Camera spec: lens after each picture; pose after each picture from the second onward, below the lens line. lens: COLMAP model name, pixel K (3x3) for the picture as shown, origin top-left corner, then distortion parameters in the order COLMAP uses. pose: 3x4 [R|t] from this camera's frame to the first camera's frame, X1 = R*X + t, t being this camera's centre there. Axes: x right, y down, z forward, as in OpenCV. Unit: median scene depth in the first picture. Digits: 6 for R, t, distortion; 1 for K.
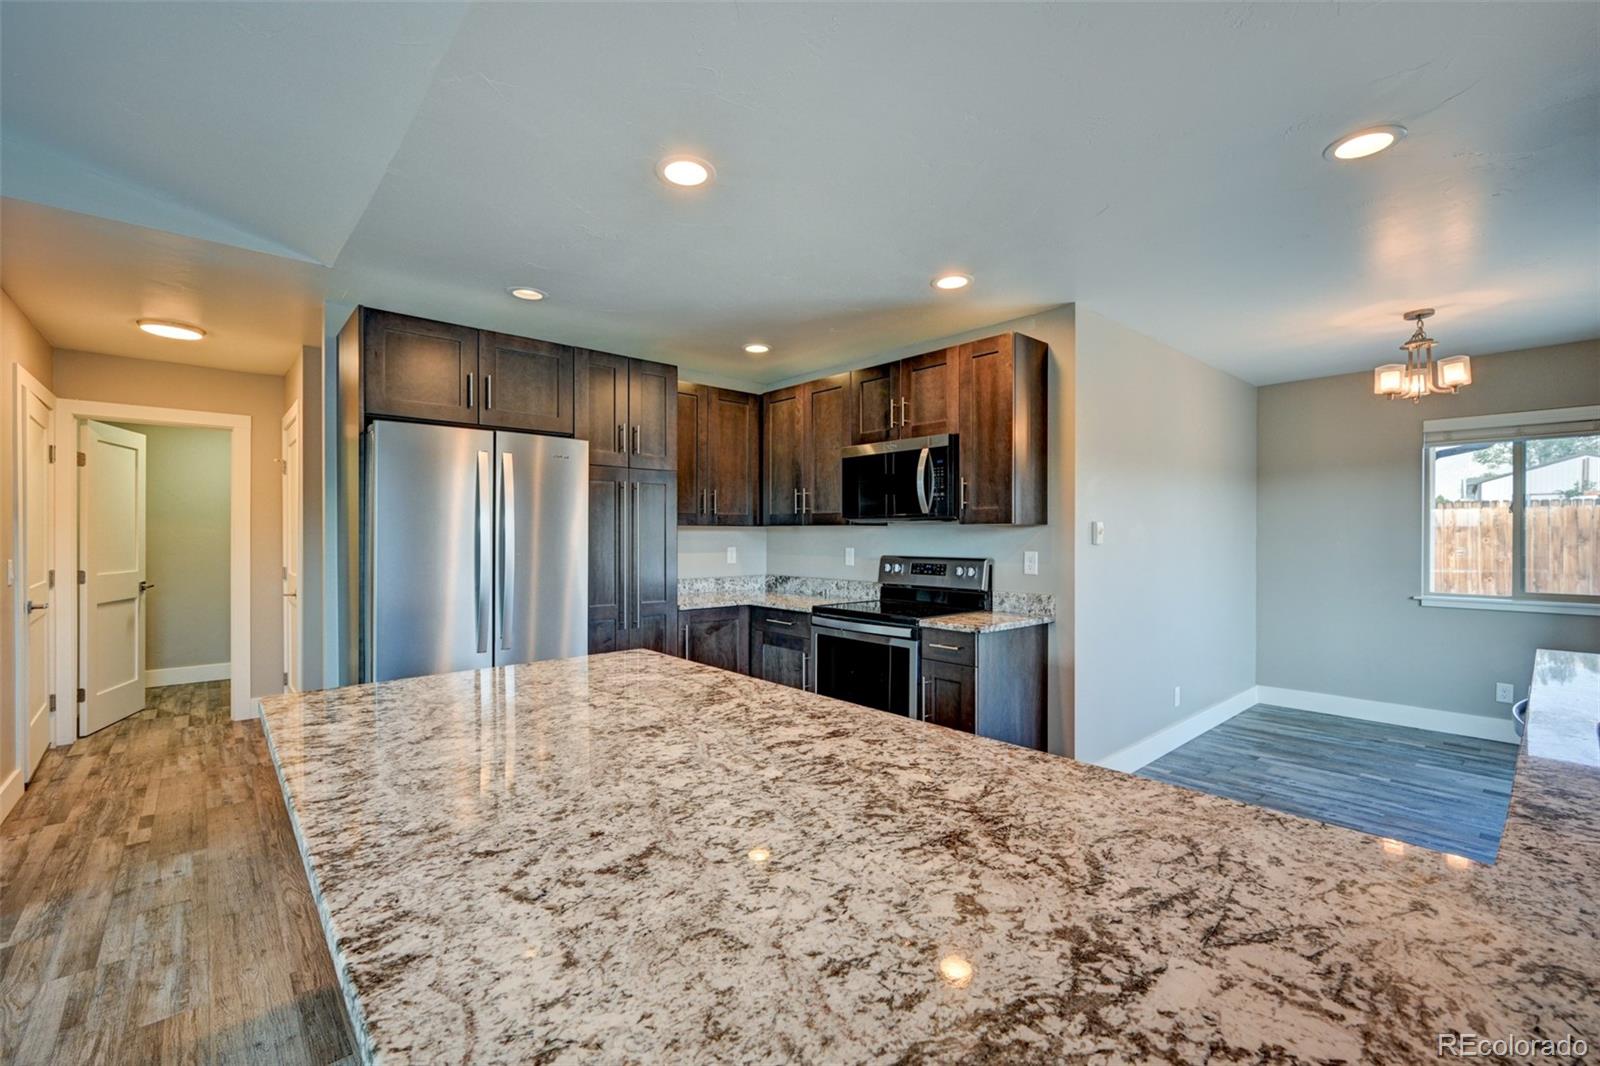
lens RADIAL K [[674.3, 0, 806.8], [0, 674.3, 536.0], [0, 0, 1]] dist [-0.001591, 0.000077]
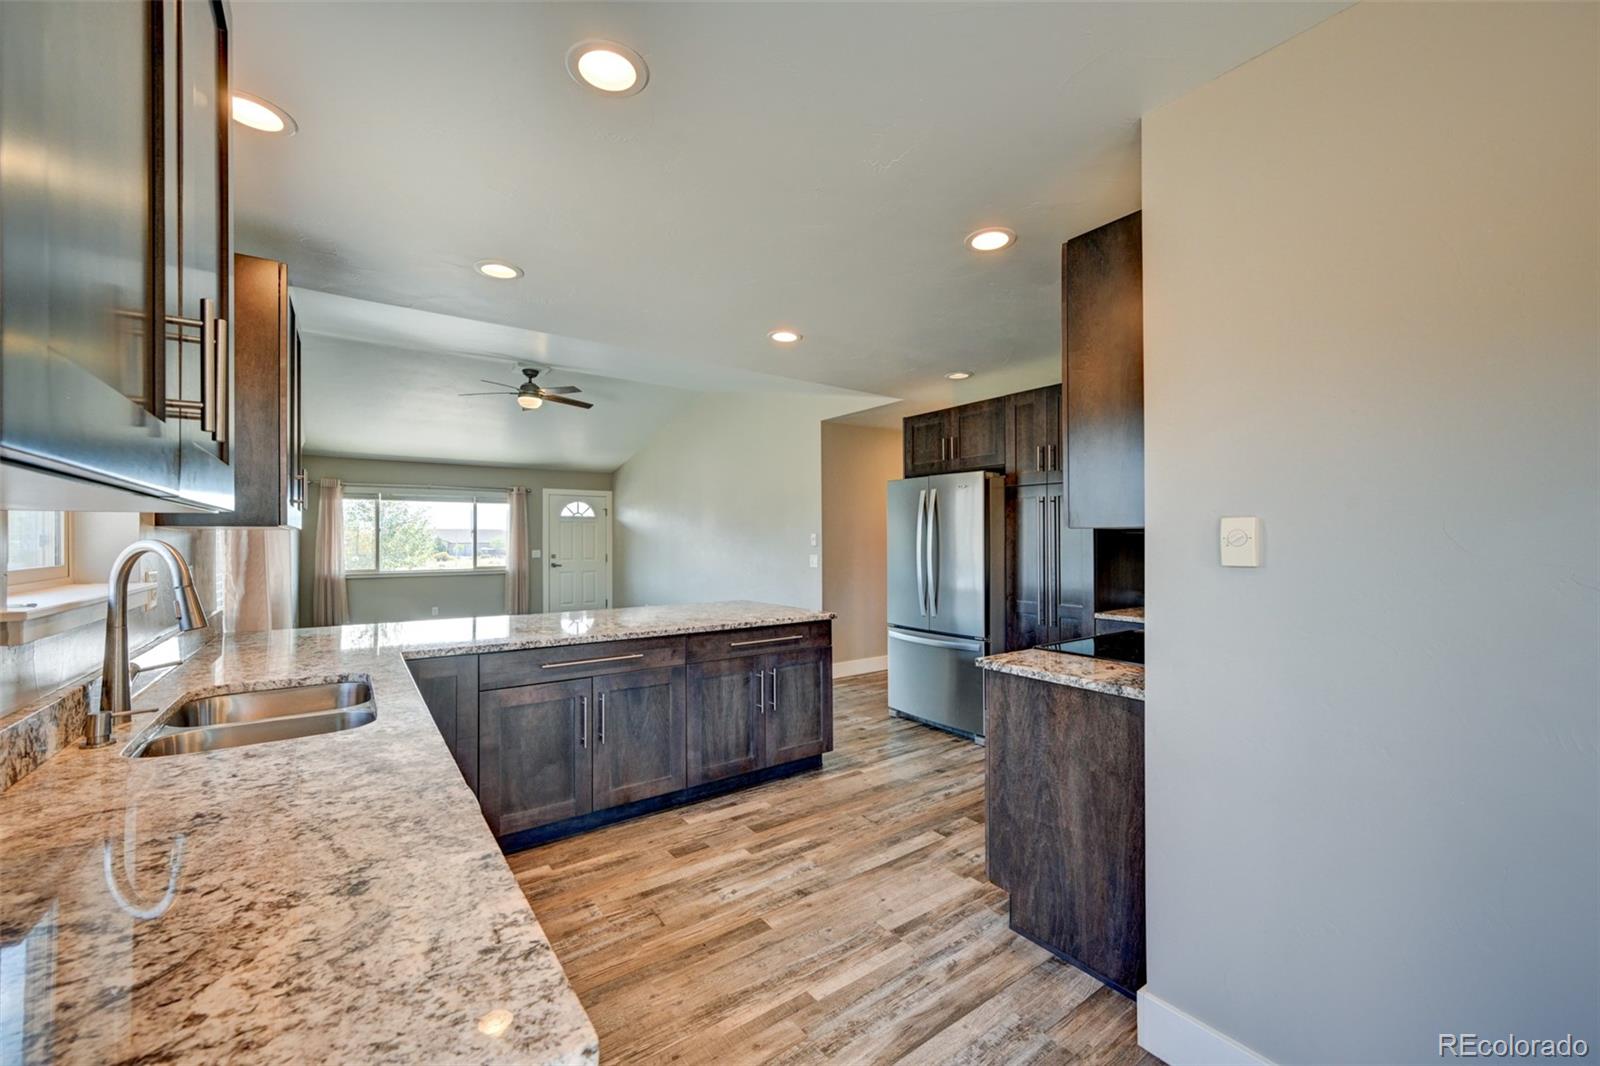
lens RADIAL K [[629.9, 0, 807.0], [0, 629.9, 536.3], [0, 0, 1]] dist [-0.000742, 0.001183]
pose [[-0.095675, -0.006467, -0.995392, 0.785379], [-0.001938, 0.999978, -0.006311, -0.004803], [0.995411, 0.001325, -0.095686, 0.660675]]
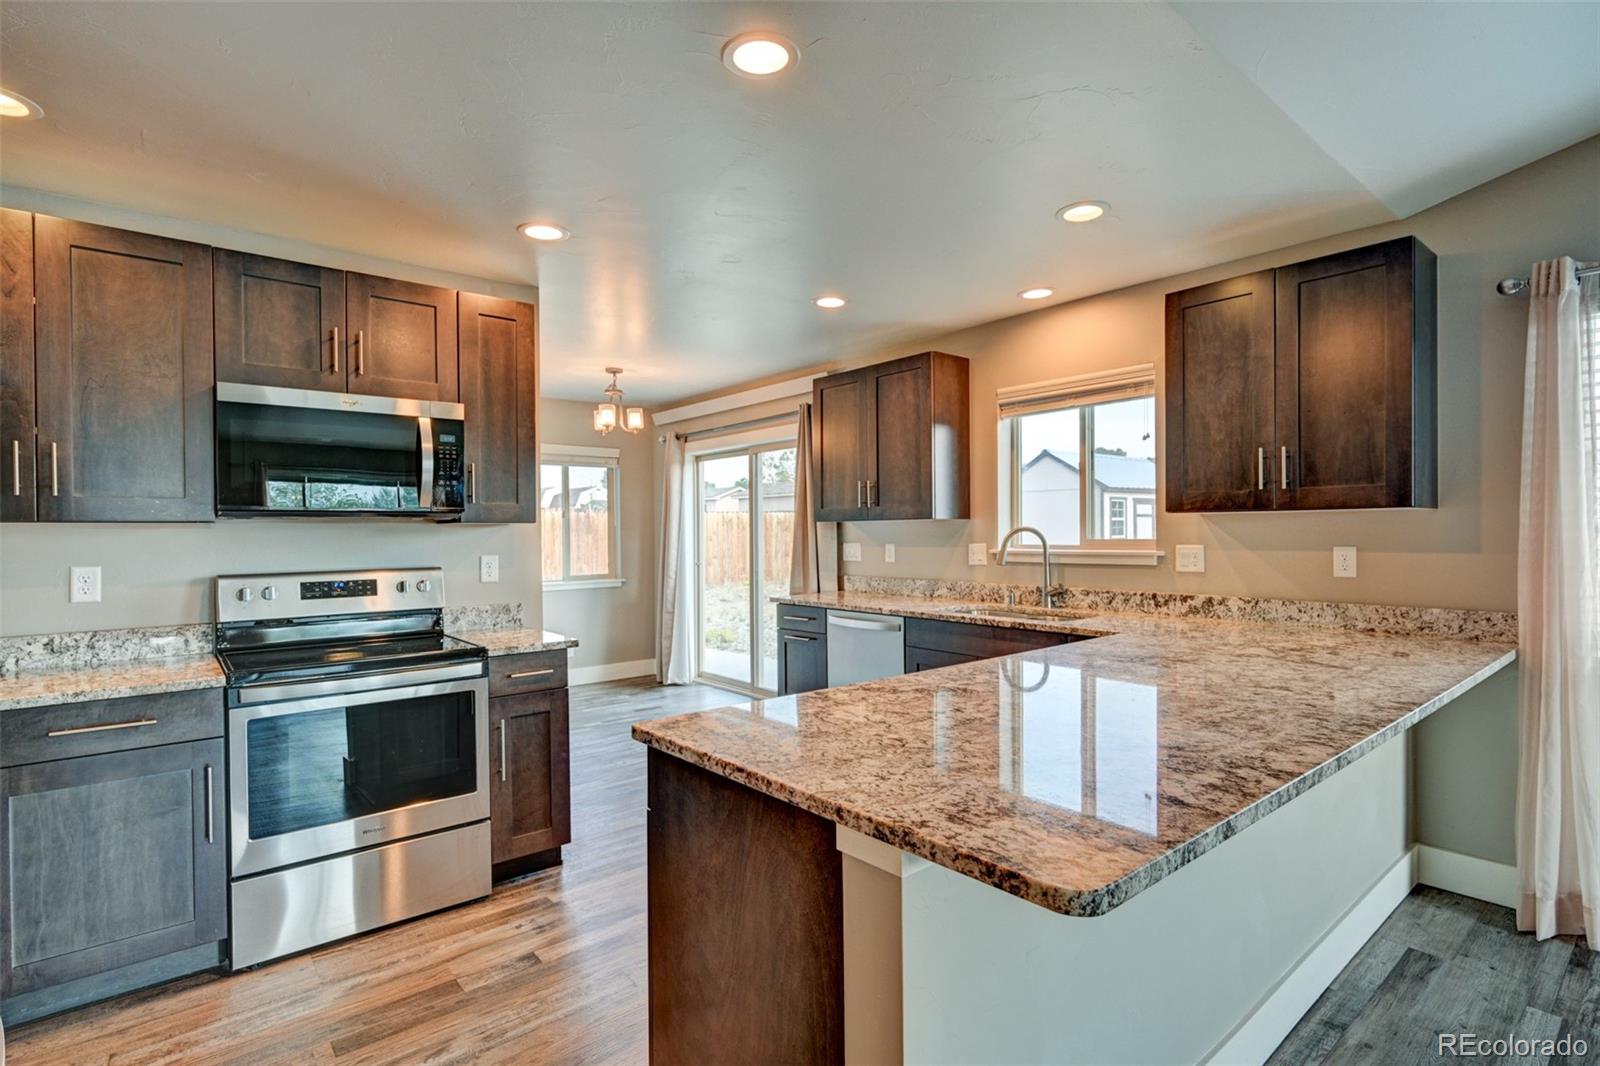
lens RADIAL K [[781.6, 0, 809.1], [0, 781.6, 534.5], [0, 0, 1]] dist [0.000022, 0.000574]
pose [[0.027713, -0.005159, 0.999603, -0.577400], [0.014185, 0.999888, 0.004768, -0.002316], [-0.999515, 0.014047, 0.027783, 0.505454]]
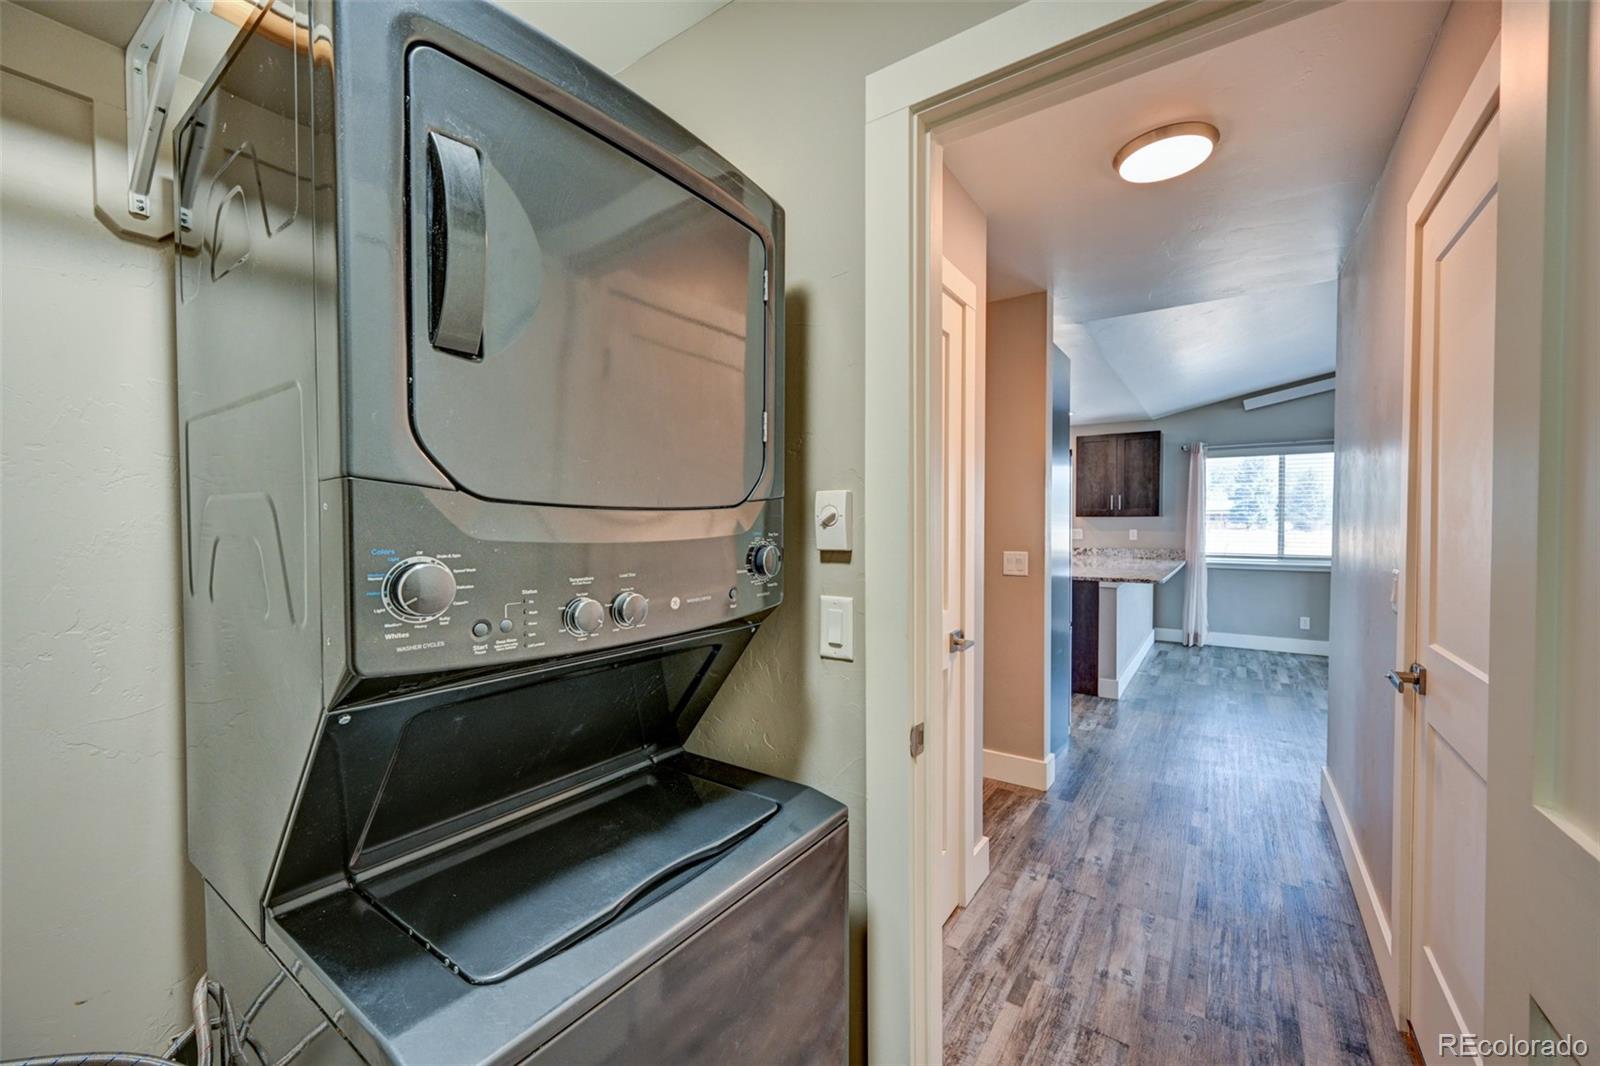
lens RADIAL K [[619.0, 0, 811.8], [0, 619.0, 534.3], [0, 0, 1]] dist [-0.000952, 0.000068]
pose [[-0.240679, -0.018886, 0.970421, -1.293968], [0.005975, 0.999763, 0.020938, -0.007426], [-0.970586, 0.010837, -0.240509, 1.325228]]
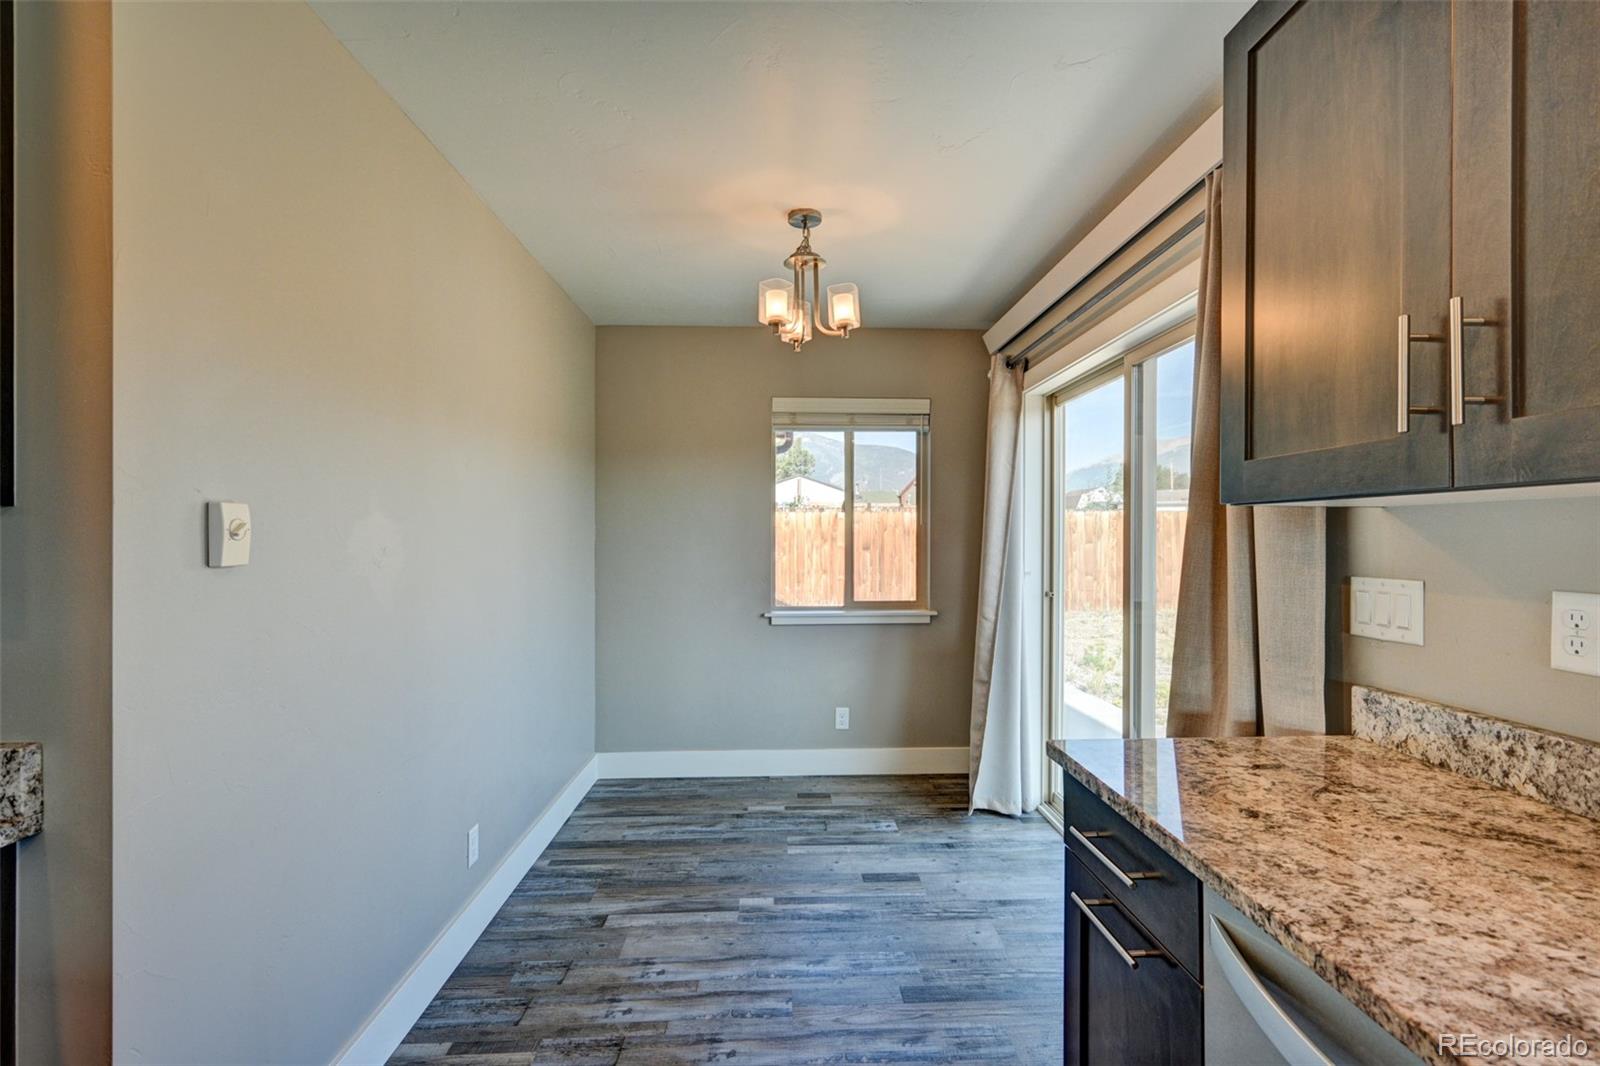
lens RADIAL K [[739.3, 0, 801.3], [0, 739.3, 537.8], [0, 0, 1]] dist [-0.002908, -0.000385]
pose [[0.640878, -0.002917, 0.767638, 0.287611], [0.003850, 0.999992, 0.000586, -0.001751], [-0.767633, 0.002580, 0.640884, 0.457662]]
